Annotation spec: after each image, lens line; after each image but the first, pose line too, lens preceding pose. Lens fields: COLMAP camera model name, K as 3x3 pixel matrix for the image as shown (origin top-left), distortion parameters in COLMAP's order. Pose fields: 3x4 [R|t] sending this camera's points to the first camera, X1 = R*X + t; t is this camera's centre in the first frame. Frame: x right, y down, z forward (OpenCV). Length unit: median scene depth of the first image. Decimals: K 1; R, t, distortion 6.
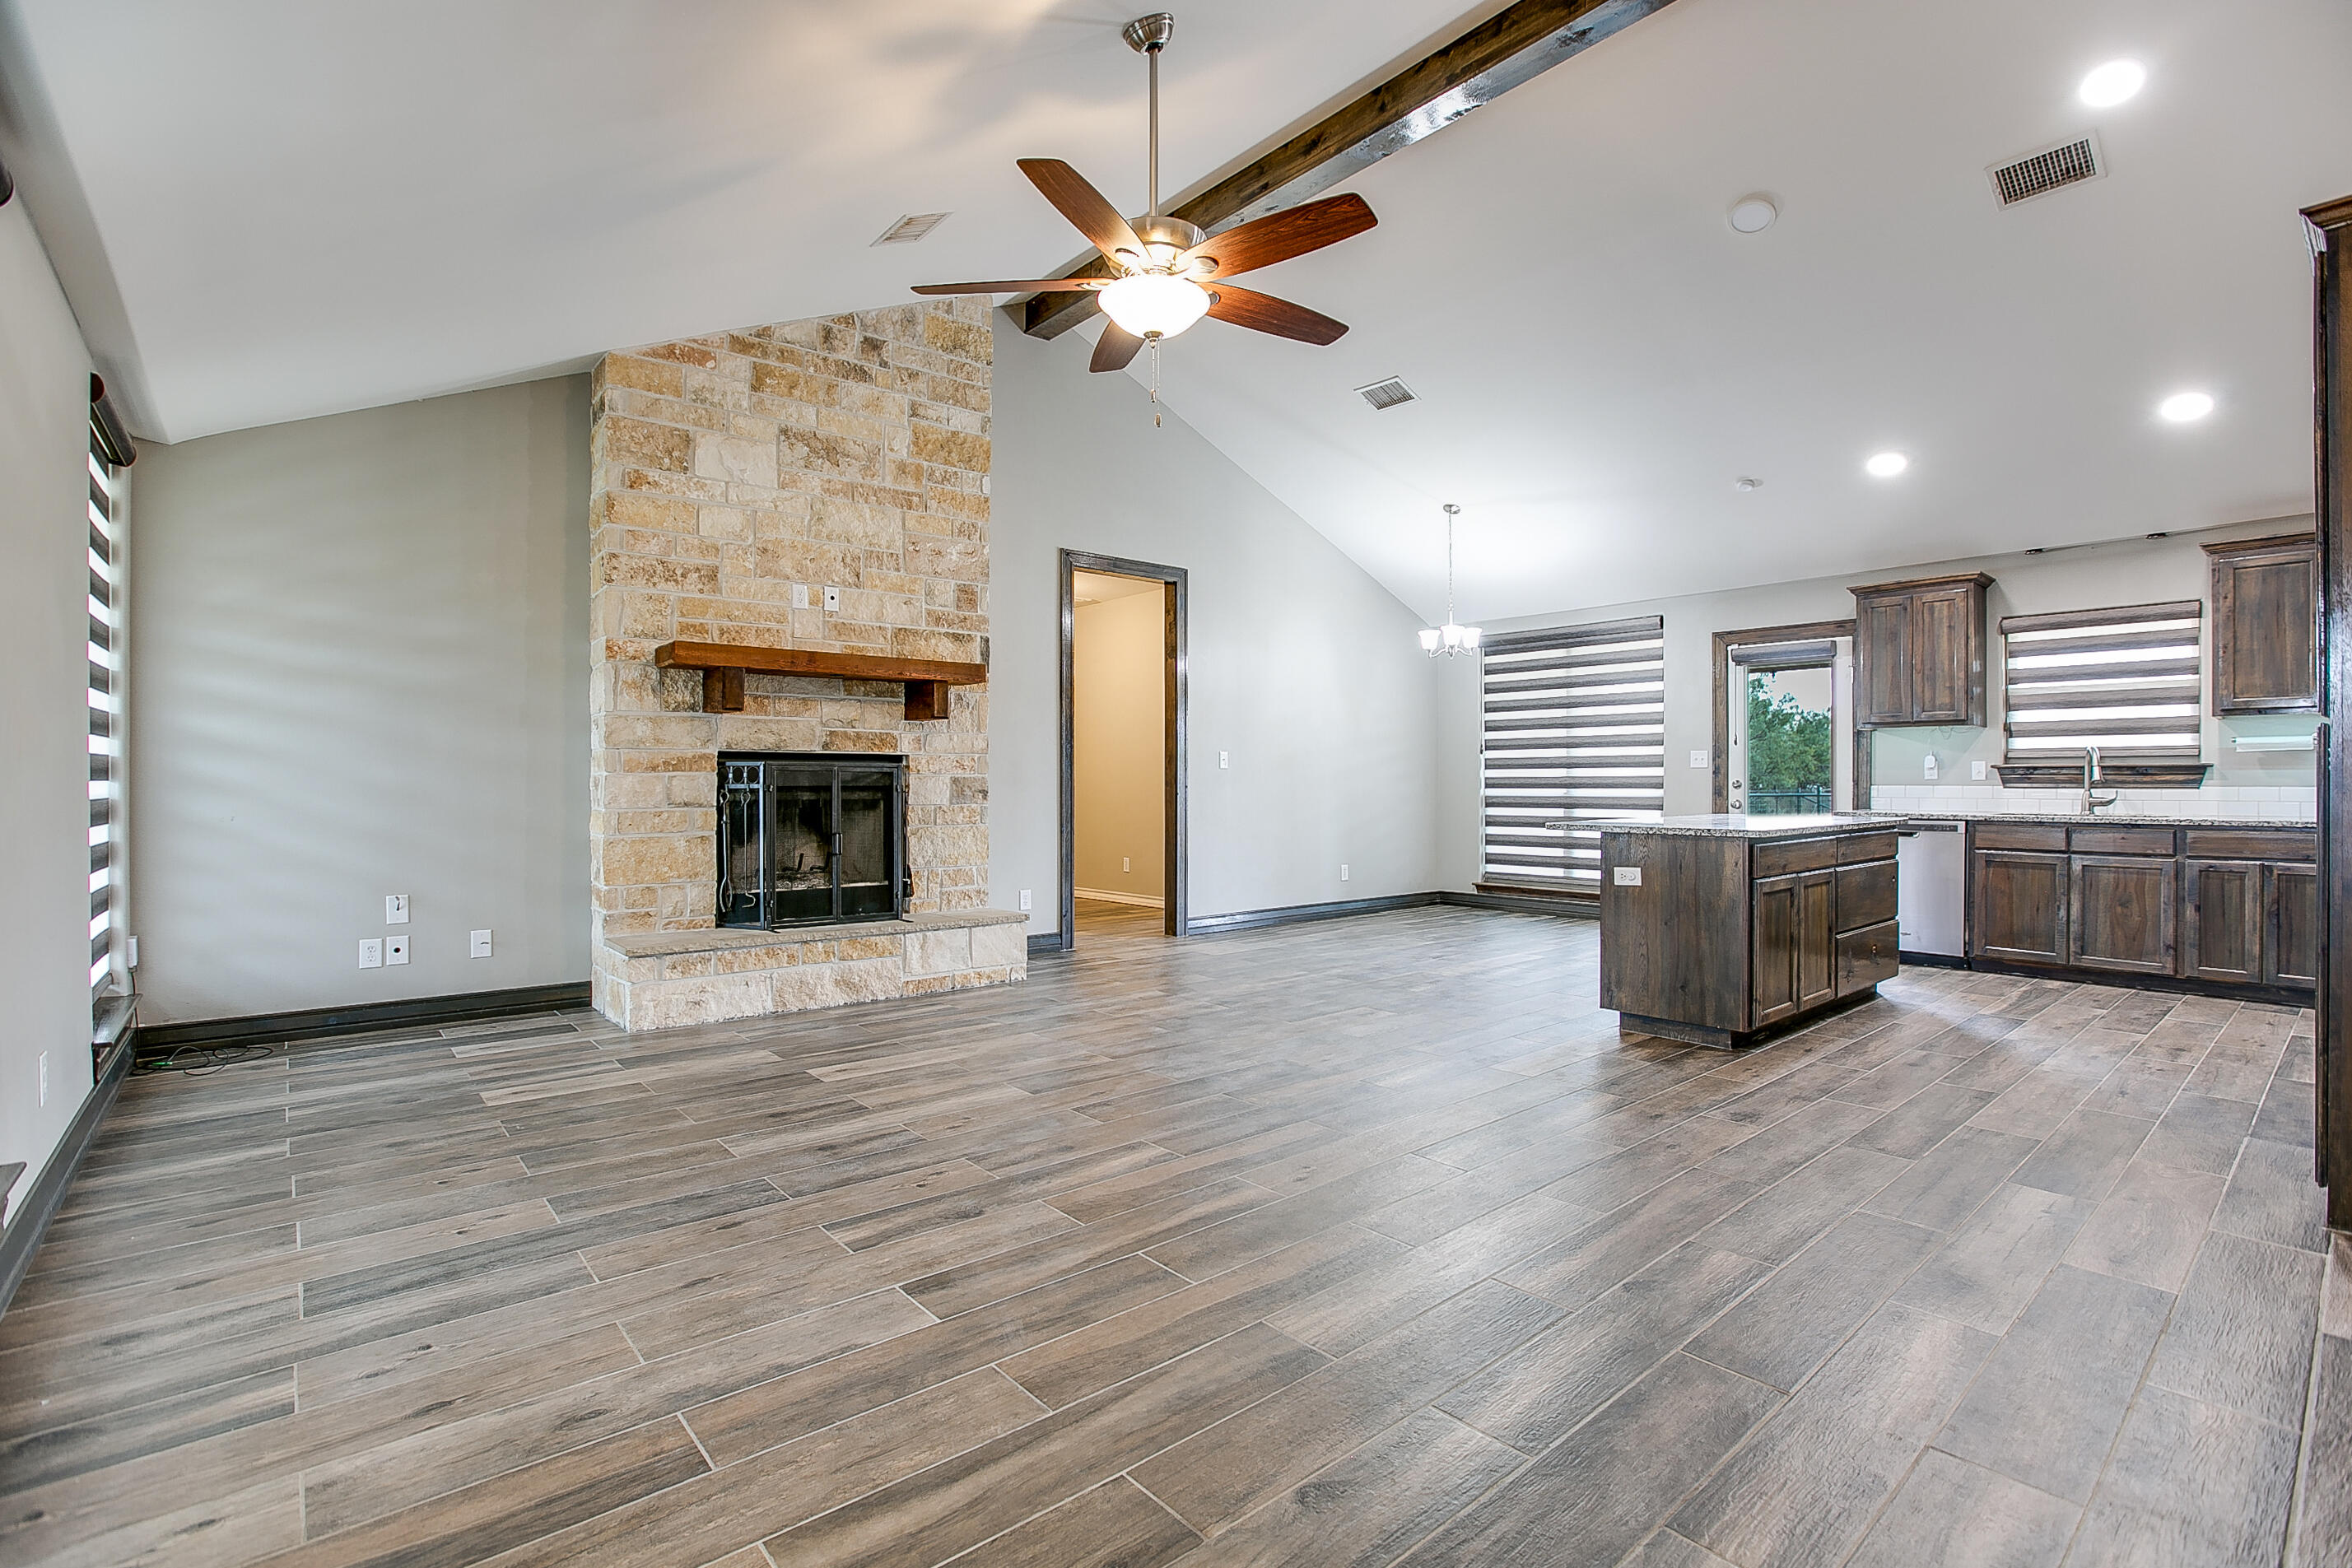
lens RADIAL K [[1081.0, 0, 1162.4], [0, 1081.0, 779.1], [0, 0, 1]] dist [-0.052855, 0.016087]
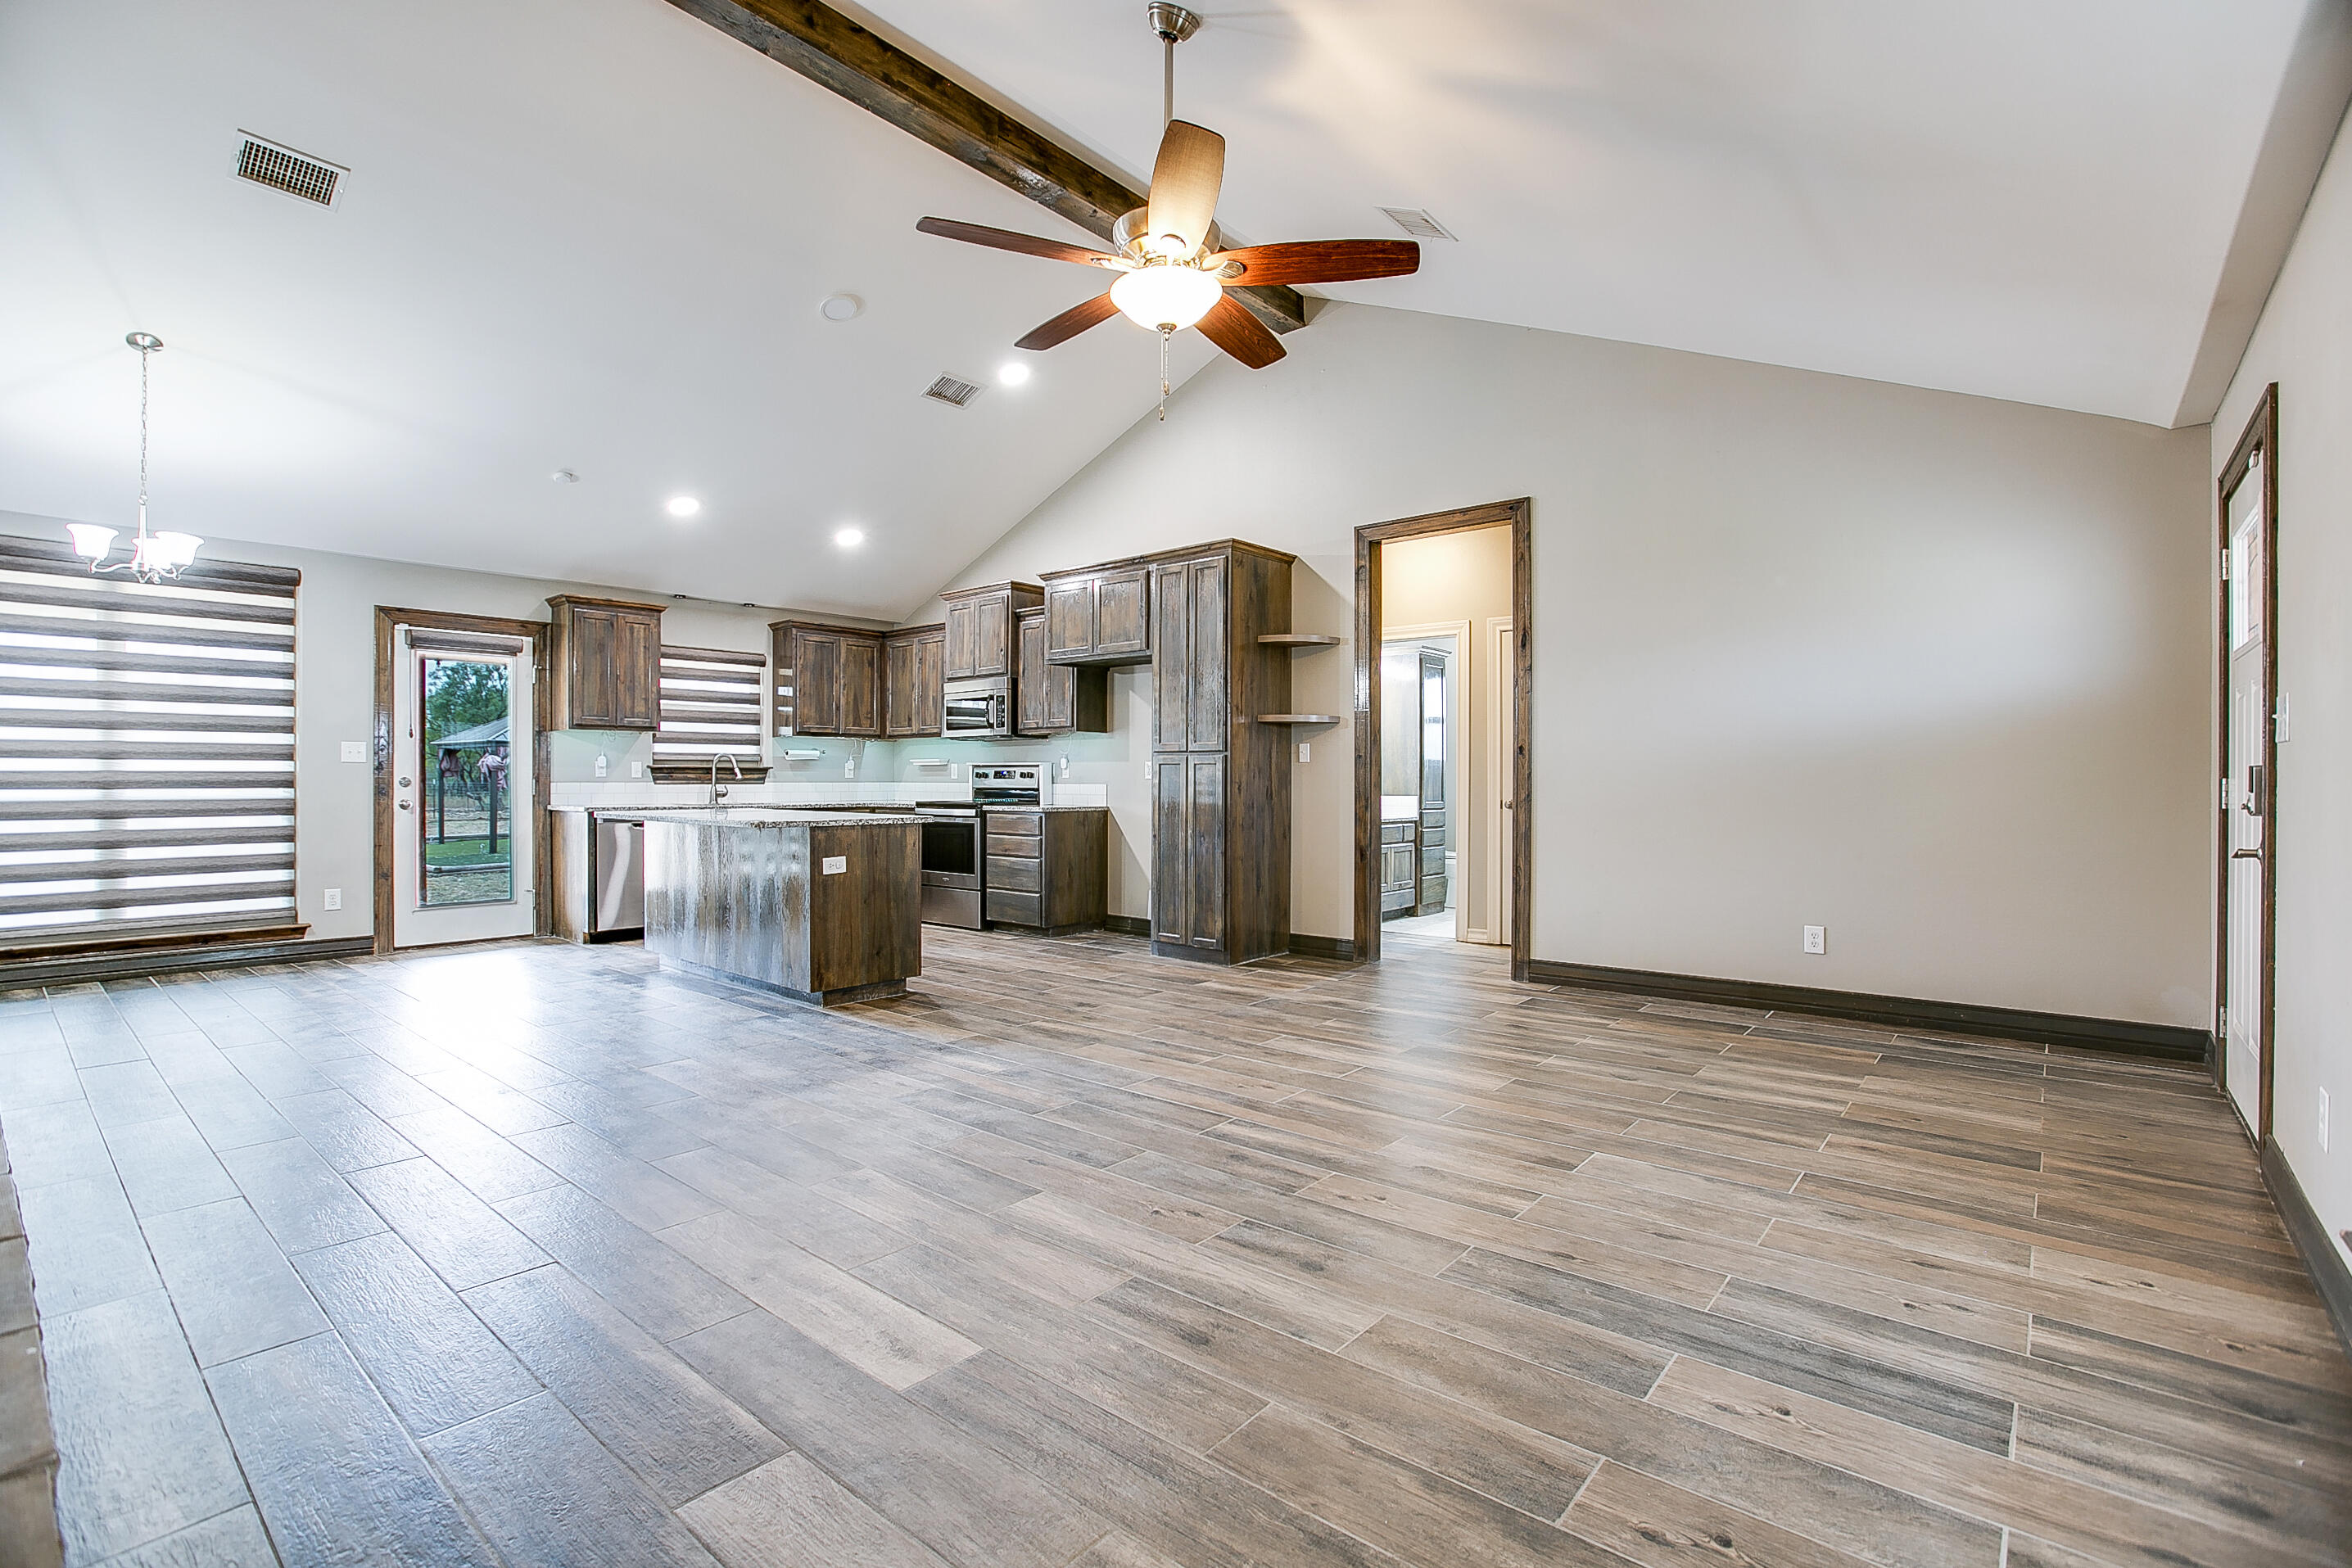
lens RADIAL K [[1081.0, 0, 1170.9], [0, 1081.0, 779.0], [0, 0, 1]] dist [-0.052855, 0.016087]
pose [[-0.170239, -0.000478, 0.985403, -0.595976], [-0.003081, 0.999995, -0.000048, 0.000751], [-0.985398, -0.003044, -0.170240, 0.704179]]
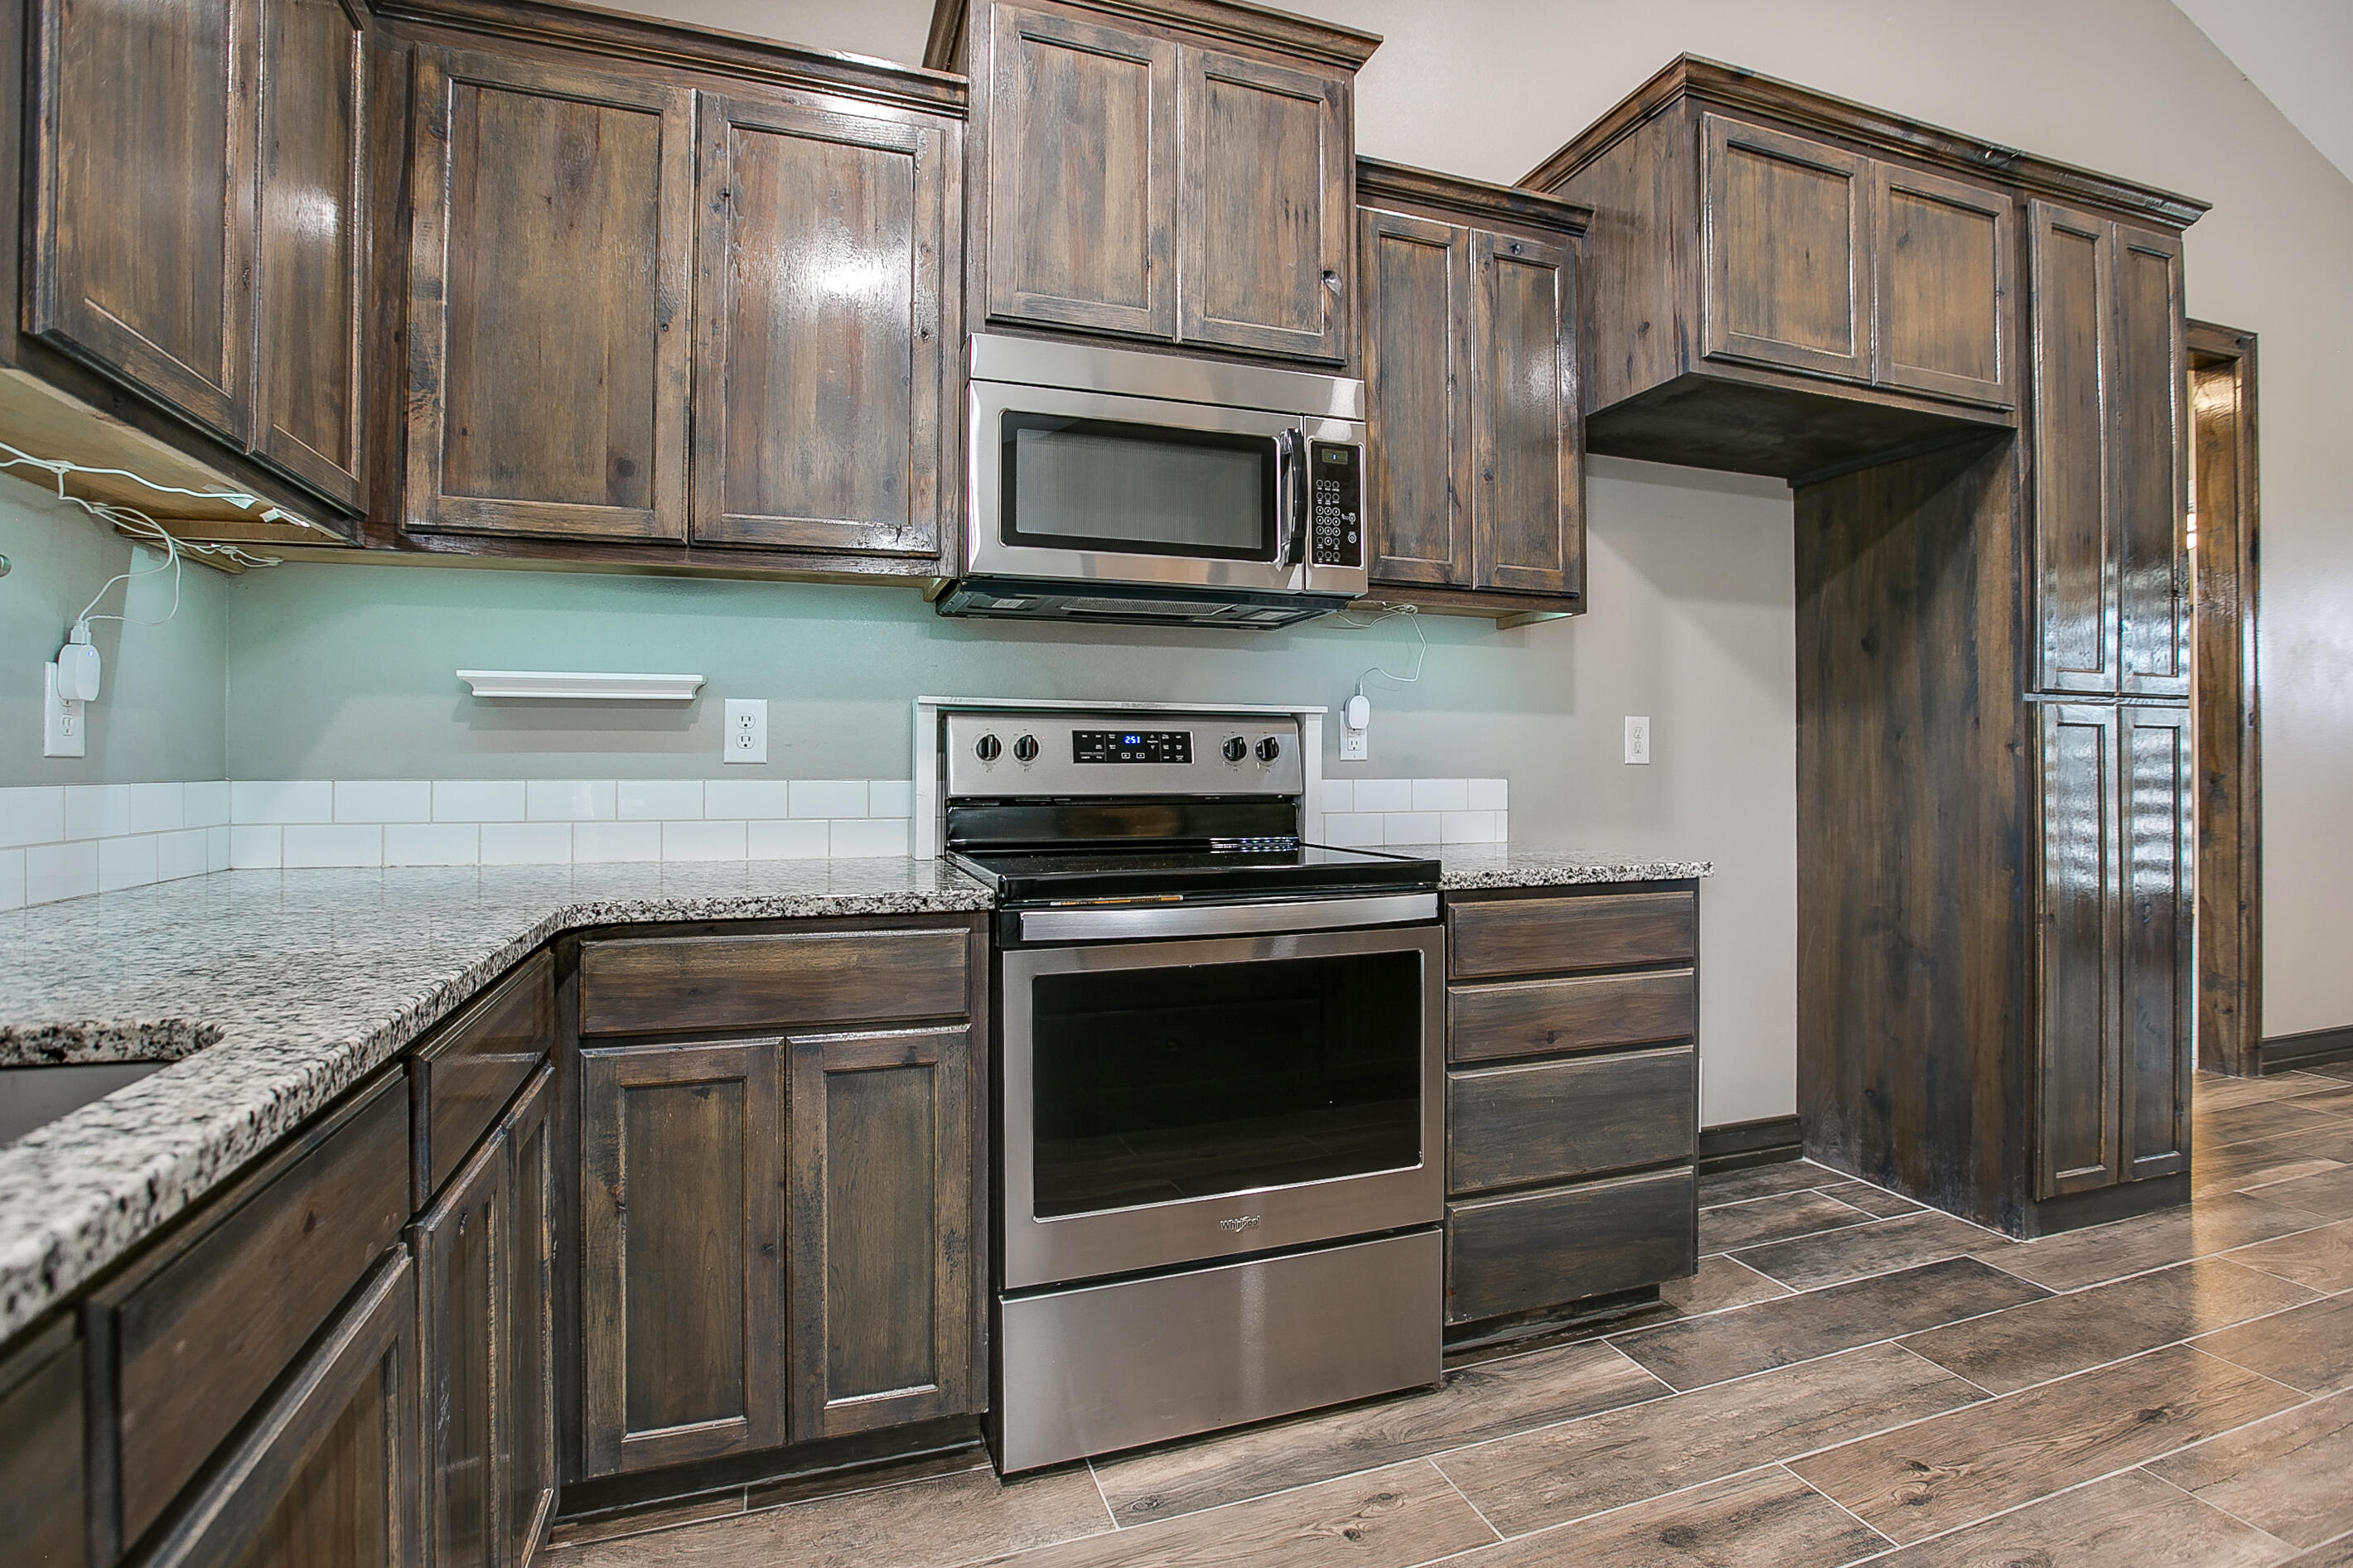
lens RADIAL K [[1114.5, 0, 1186.2], [0, 1114.5, 749.1], [0, 0, 1]] dist [-0.026620, 0.004762]
pose [[-0.939248, 0.001847, 0.343233, 0.757827], [-0.003060, 0.999901, -0.013753, 0.002051], [-0.343224, -0.013968, -0.939150, 1.060975]]
